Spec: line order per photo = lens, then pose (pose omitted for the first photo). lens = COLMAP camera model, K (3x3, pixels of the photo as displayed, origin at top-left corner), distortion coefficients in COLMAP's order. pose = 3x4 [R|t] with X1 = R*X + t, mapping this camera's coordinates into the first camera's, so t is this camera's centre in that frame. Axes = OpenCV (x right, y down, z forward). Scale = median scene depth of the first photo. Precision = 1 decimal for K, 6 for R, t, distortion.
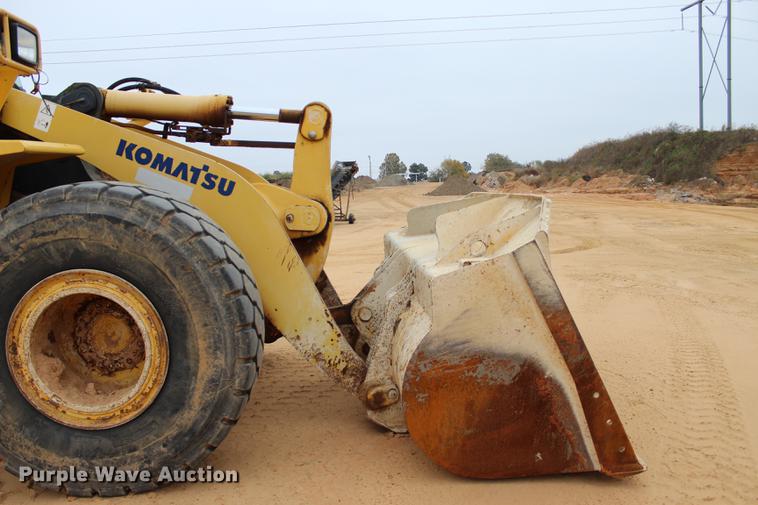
lens RADIAL K [[633.1, 0, 378.4], [0, 633.1, 260.0], [0, 0, 1]] dist [-0.157871, 0.136833]
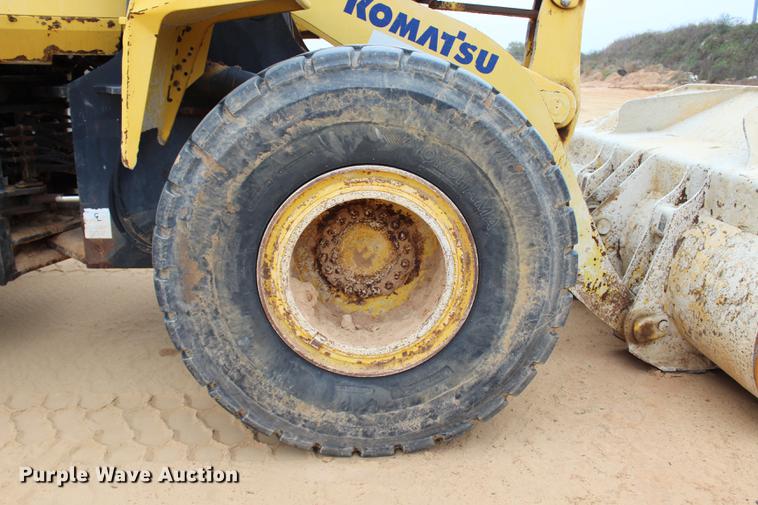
lens RADIAL K [[662.7, 0, 379.0], [0, 662.7, 252.5], [0, 0, 1]] dist [-0.165041, 0.161347]
pose [[0.999496, 0.031587, -0.003023, -0.452139], [-0.030770, 0.988088, 0.150785, -0.001473], [0.007749, -0.150616, 0.988562, 0.207095]]
